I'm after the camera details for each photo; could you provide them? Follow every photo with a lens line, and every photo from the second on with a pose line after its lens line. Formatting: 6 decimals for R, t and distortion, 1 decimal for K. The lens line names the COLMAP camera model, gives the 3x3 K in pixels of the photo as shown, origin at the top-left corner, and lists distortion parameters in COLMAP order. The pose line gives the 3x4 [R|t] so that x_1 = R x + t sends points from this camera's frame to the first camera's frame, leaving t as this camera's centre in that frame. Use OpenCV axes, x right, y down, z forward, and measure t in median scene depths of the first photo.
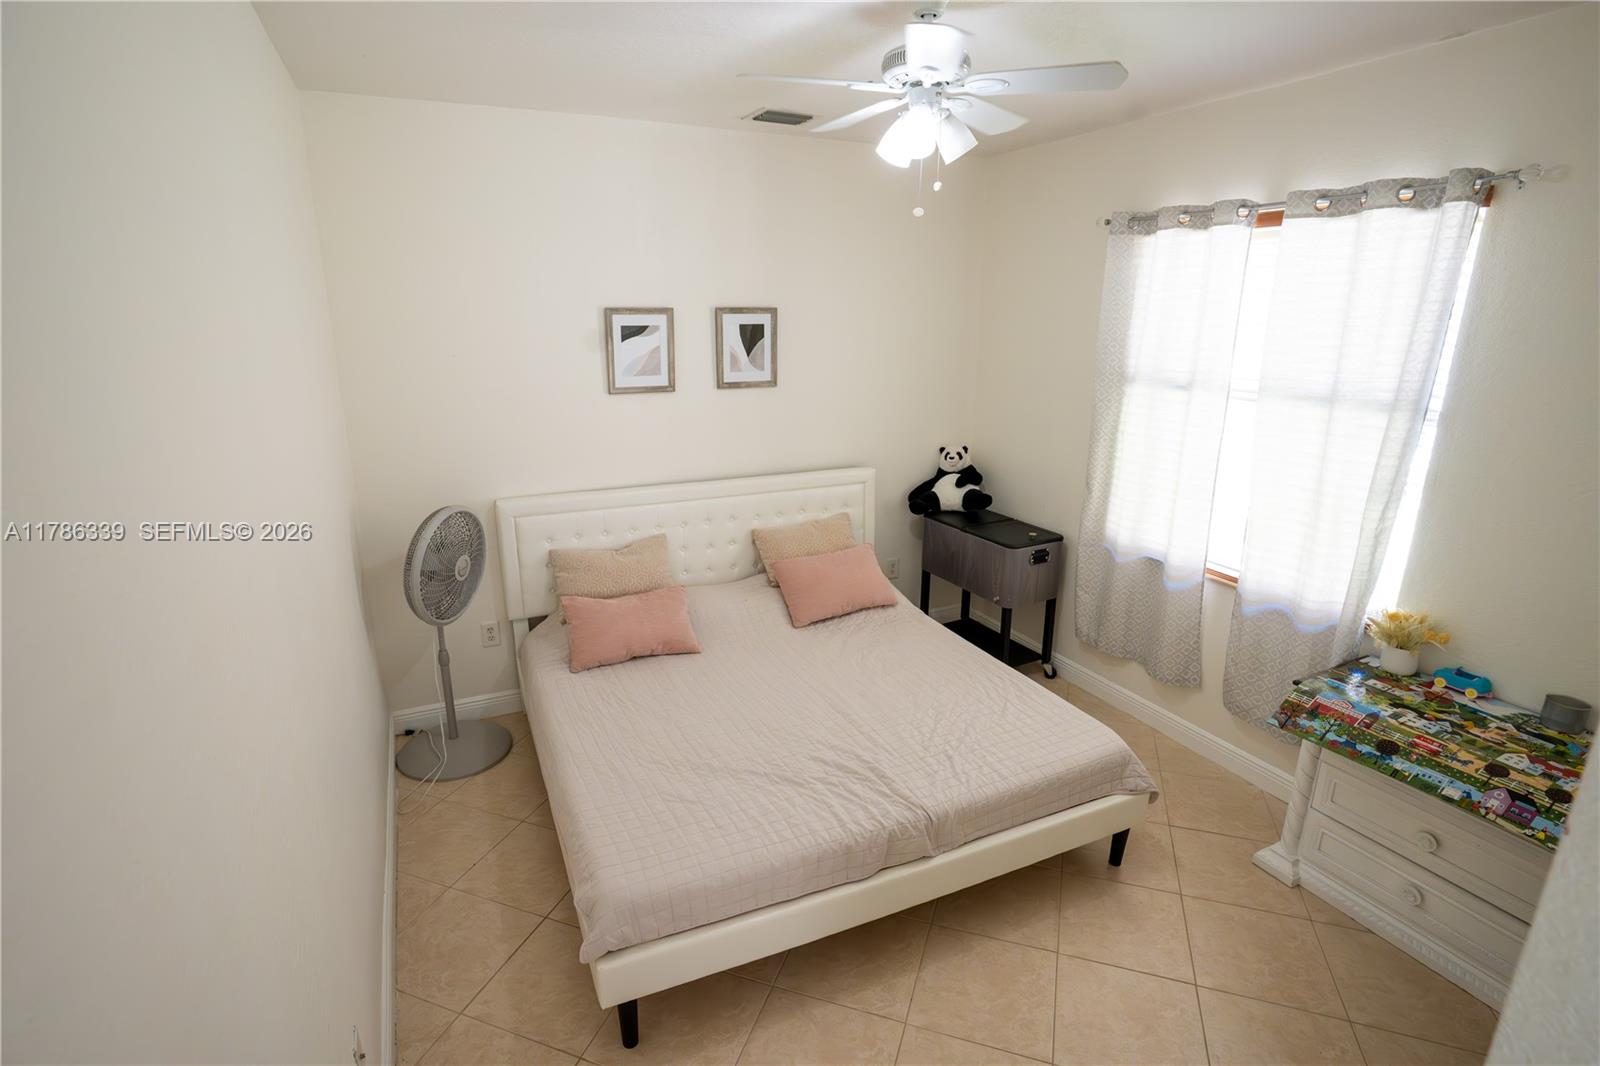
lens RADIAL K [[780.4, 0, 796.9], [0, 780.4, 539.3], [0, 0, 1]] dist [-0.085718, 0.041178]
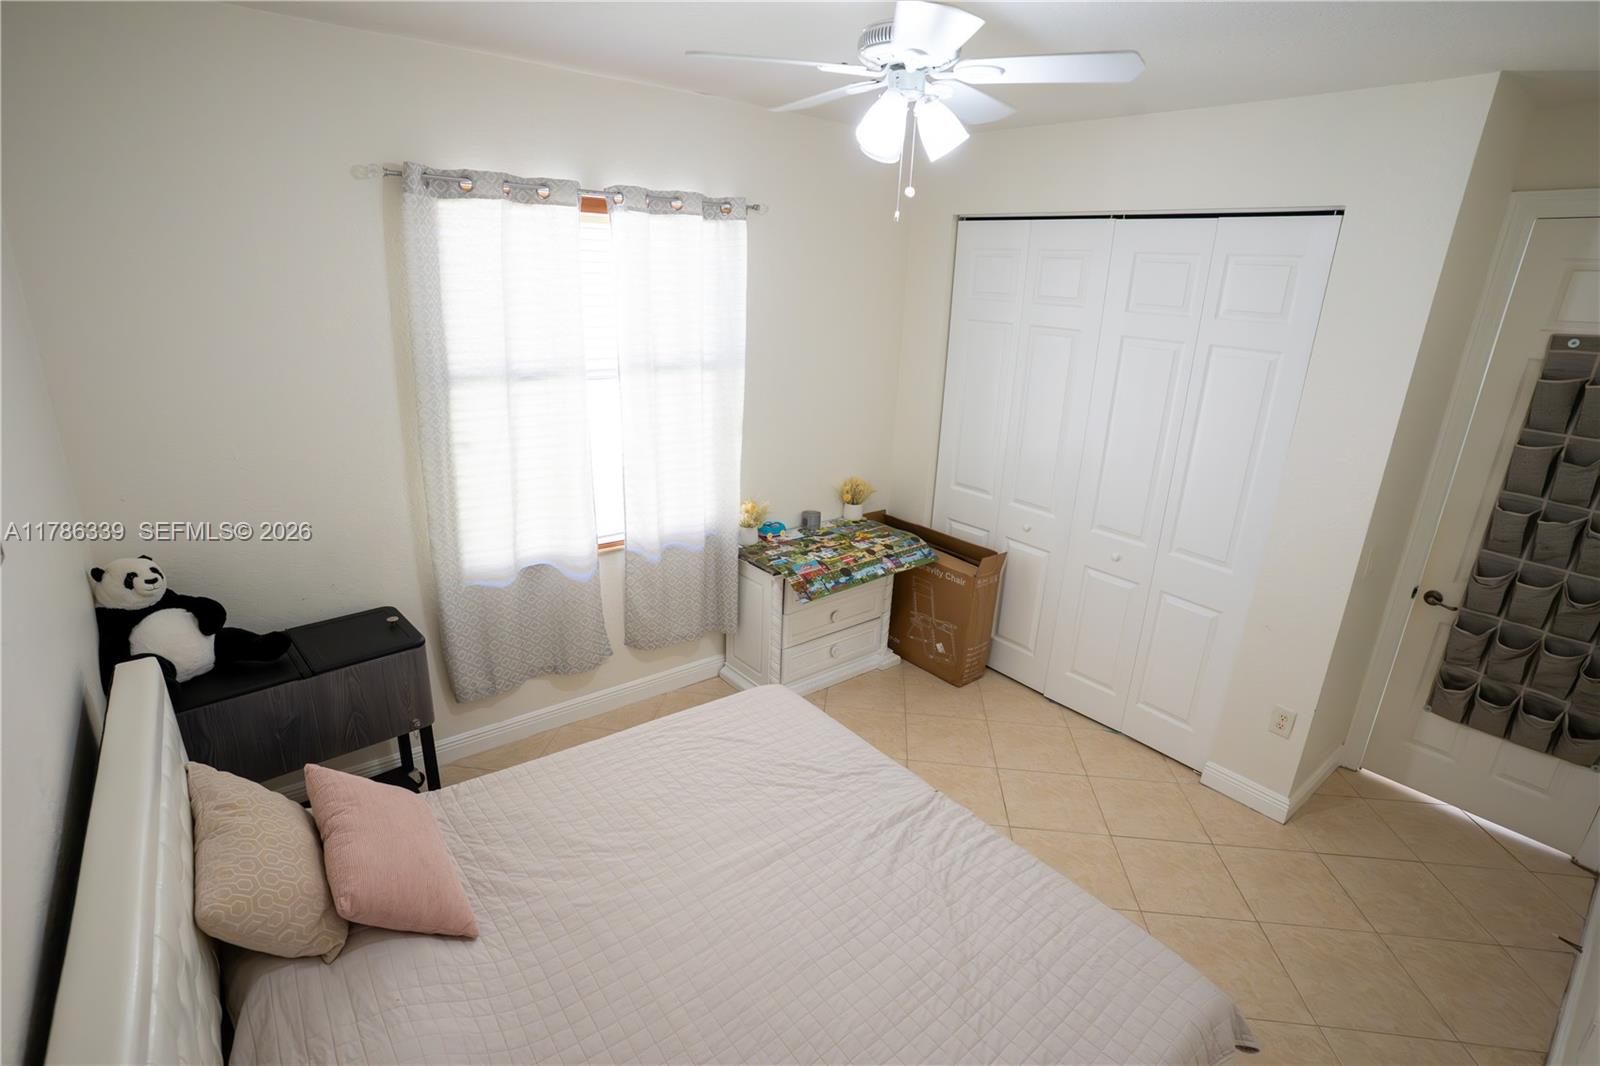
lens RADIAL K [[780.4, 0, 796.9], [0, 780.4, 539.3], [0, 0, 1]] dist [-0.085718, 0.041178]
pose [[-0.221897, -0.327590, 0.918393, -0.607382], [0.233108, 0.896740, 0.376189, -0.379183], [-0.946796, 0.297560, -0.122620, 1.102548]]
